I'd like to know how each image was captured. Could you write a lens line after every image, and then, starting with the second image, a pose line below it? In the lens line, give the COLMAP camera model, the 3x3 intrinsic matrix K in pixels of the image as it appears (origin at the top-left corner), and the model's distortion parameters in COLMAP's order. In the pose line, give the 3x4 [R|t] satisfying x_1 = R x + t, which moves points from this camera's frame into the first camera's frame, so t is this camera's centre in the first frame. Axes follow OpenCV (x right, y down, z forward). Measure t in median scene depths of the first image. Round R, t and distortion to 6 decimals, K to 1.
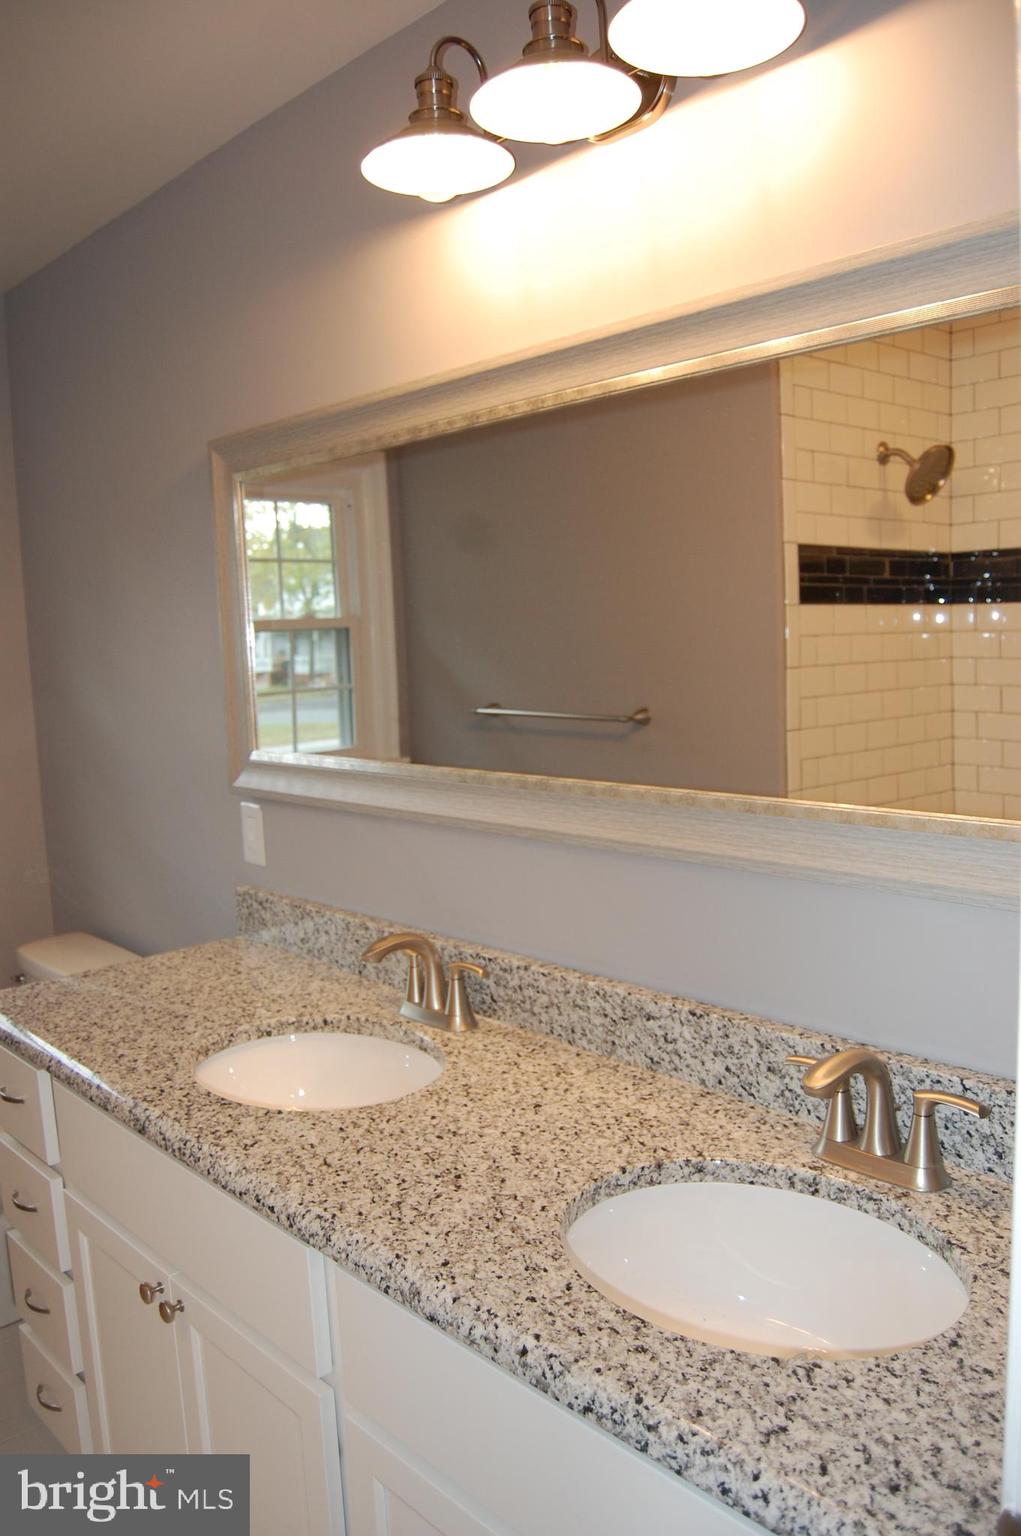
lens RADIAL K [[1205.7, 0, 522.3], [0, 1205.7, 764.2], [0, 0, 1]] dist [-0.095709, 0.040730]
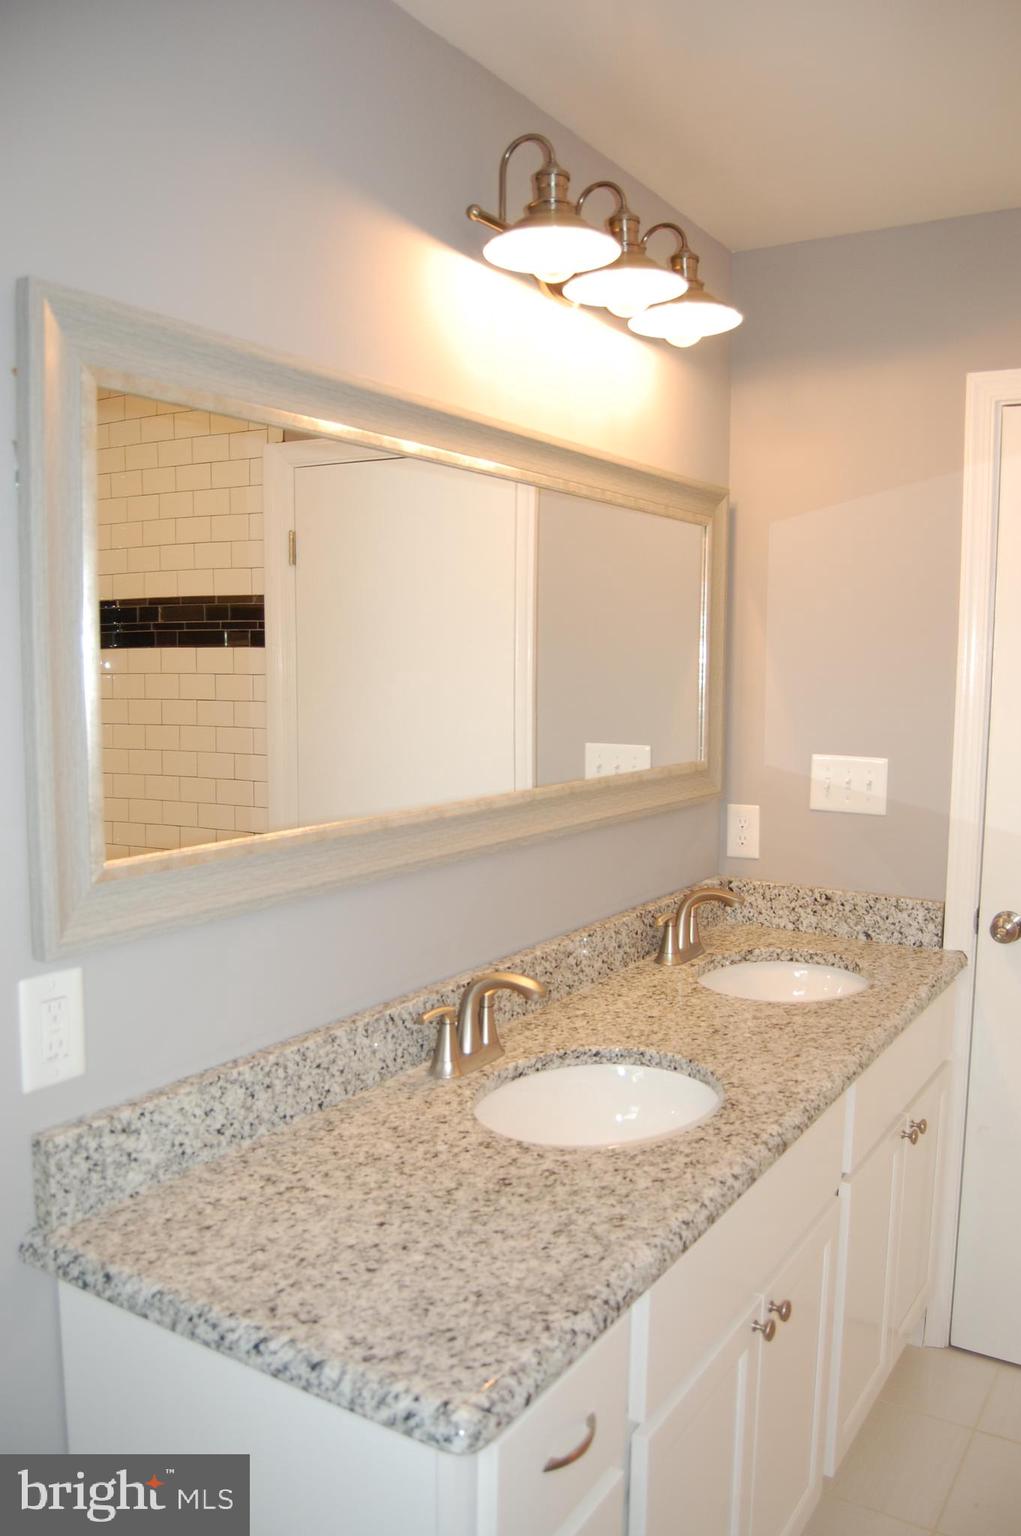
lens RADIAL K [[1205.7, 0, 521.3], [0, 1205.7, 771.7], [0, 0, 1]] dist [-0.095709, 0.040730]
pose [[-0.264399, -0.059084, 0.962602, -1.108405], [0.111298, 0.989583, 0.091310, -0.115597], [-0.957970, 0.131278, -0.255069, 1.299240]]
